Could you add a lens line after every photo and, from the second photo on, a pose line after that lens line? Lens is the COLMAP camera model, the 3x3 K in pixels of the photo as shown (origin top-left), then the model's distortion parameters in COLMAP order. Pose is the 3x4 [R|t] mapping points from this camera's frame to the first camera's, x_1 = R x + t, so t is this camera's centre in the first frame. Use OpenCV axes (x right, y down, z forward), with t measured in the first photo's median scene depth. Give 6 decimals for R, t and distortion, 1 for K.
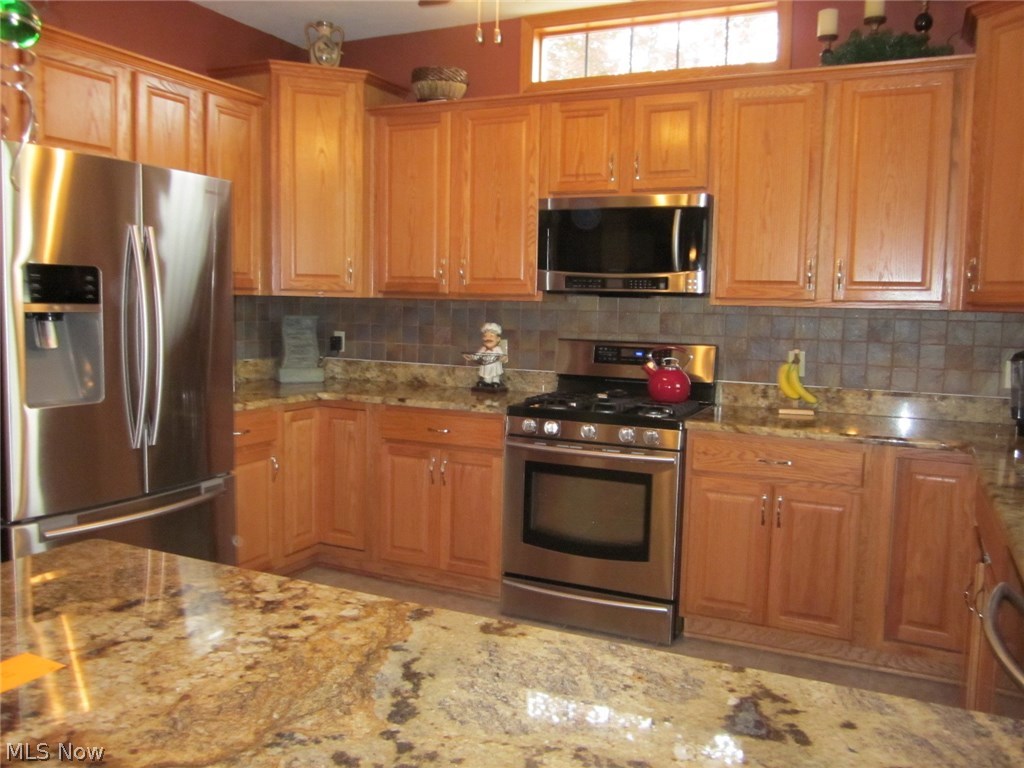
lens RADIAL K [[849.8, 0, 512.0], [0, 849.8, 384.0], [0, 0, 1]] dist [-0.039053, 0.003897]
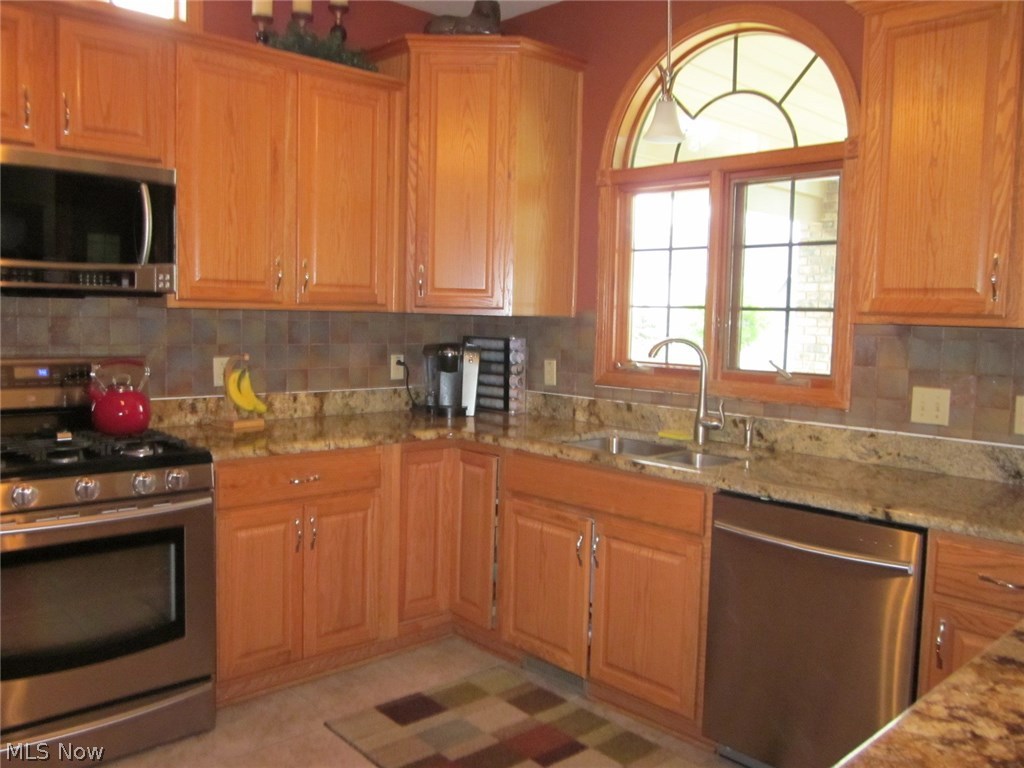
lens RADIAL K [[849.8, 0, 512.0], [0, 849.8, 384.0], [0, 0, 1]] dist [-0.039053, 0.003897]
pose [[0.372348, -0.086237, 0.924078, -0.416146], [0.072295, 0.995343, 0.063757, -0.050053], [-0.925273, 0.043066, 0.376848, 0.414993]]
